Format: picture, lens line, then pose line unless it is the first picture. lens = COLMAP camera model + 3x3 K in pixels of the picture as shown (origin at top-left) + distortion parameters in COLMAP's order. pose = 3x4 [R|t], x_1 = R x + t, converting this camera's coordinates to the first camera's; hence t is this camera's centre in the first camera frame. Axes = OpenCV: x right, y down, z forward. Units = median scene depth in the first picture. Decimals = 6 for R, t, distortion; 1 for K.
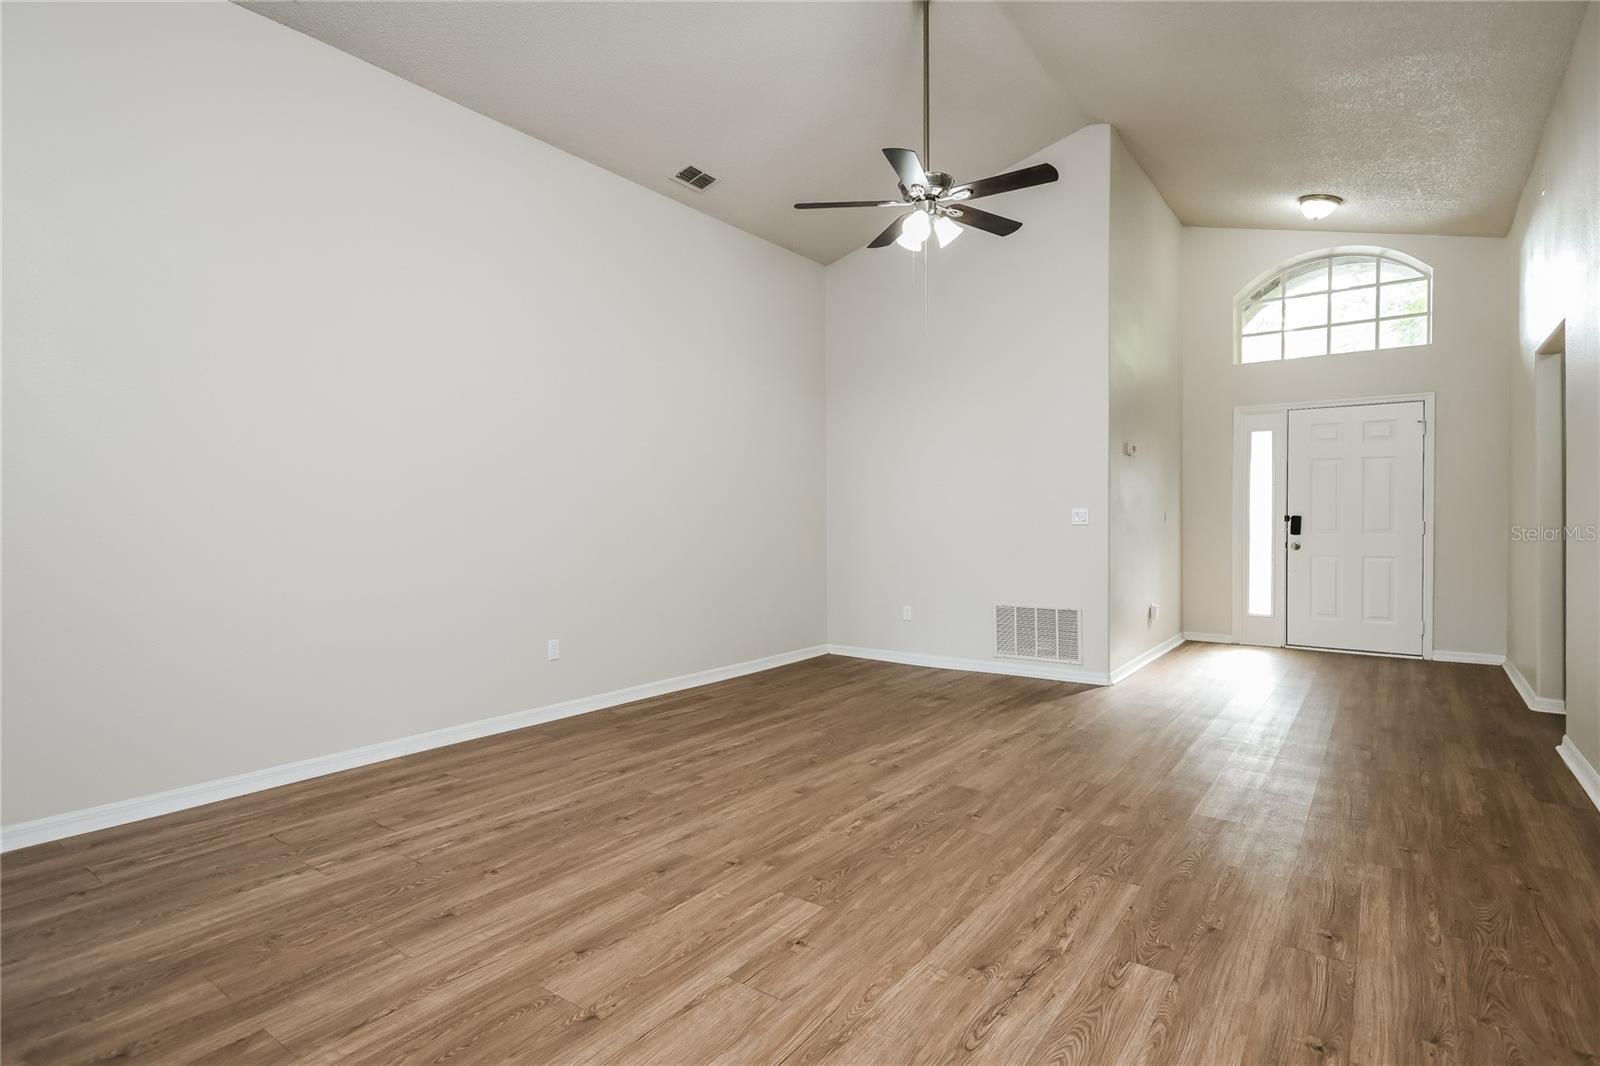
lens RADIAL K [[817.1, 0, 795.9], [0, 817.1, 531.2], [0, 0, 1]] dist [-0.020682, -0.002022]
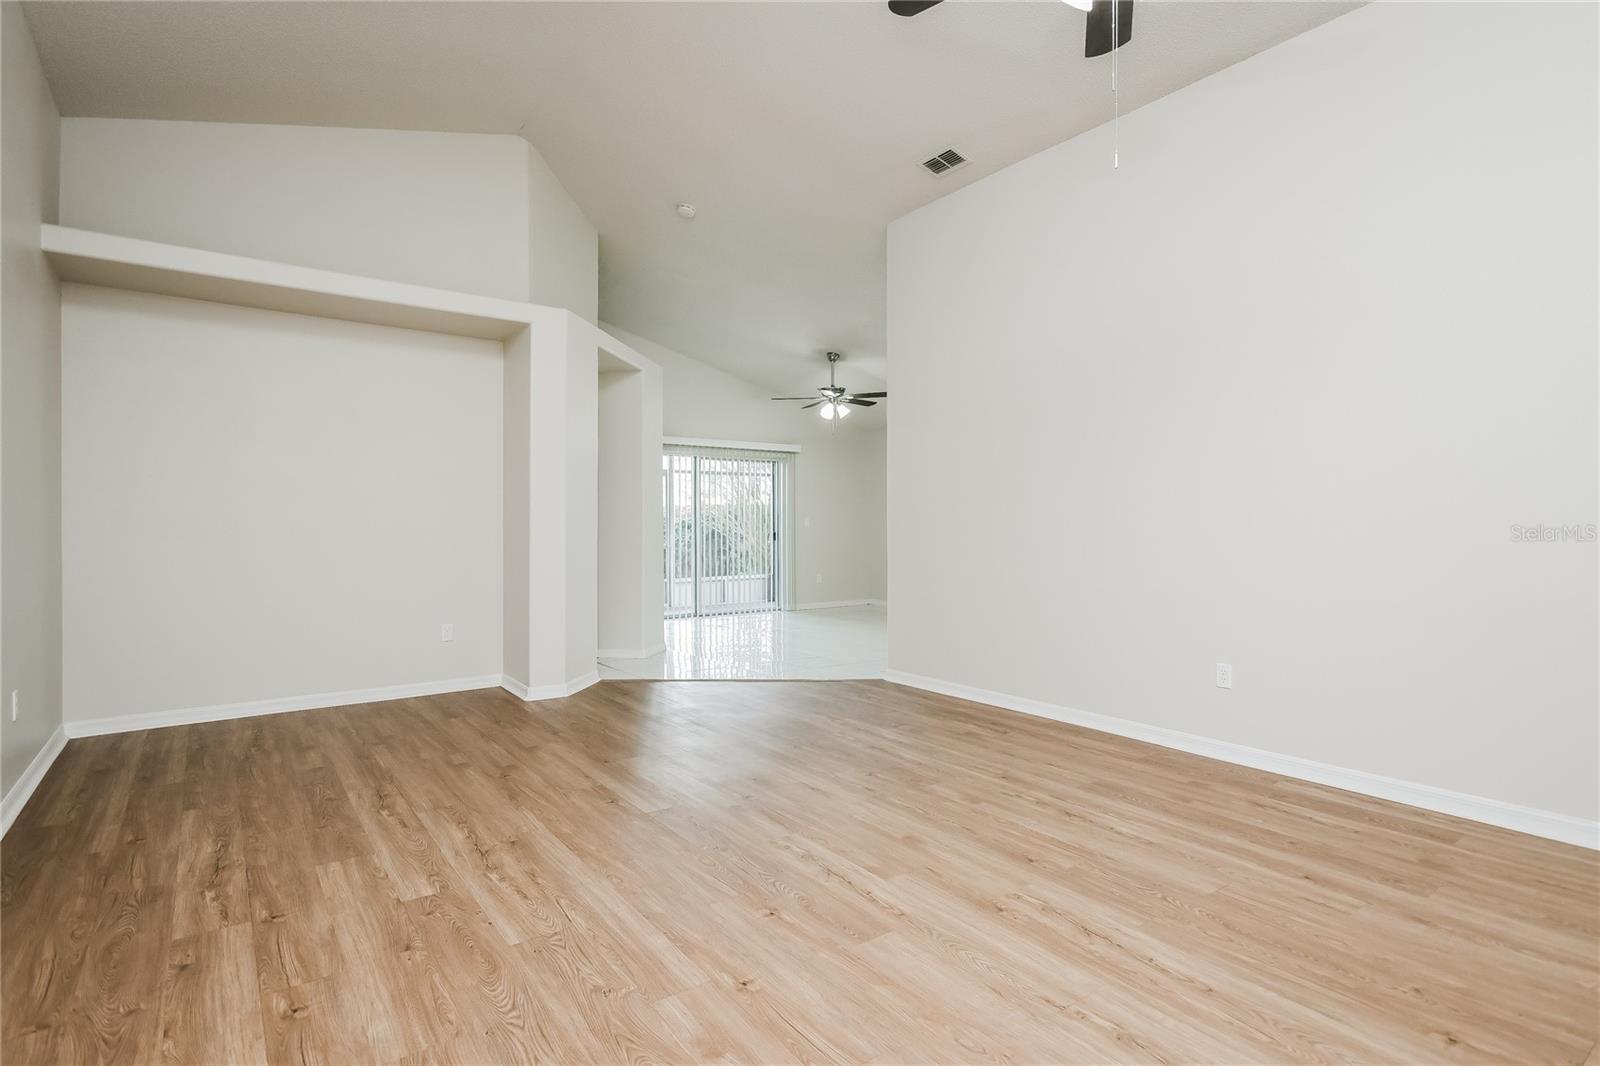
lens RADIAL K [[817.1, 0, 796.4], [0, 817.1, 522.0], [0, 0, 1]] dist [-0.020682, -0.002022]
pose [[-0.311561, 0.008536, -0.950188, 0.986642], [-0.014830, 0.999794, 0.013845, -0.024882], [0.950110, 0.018405, -0.311371, 1.334032]]
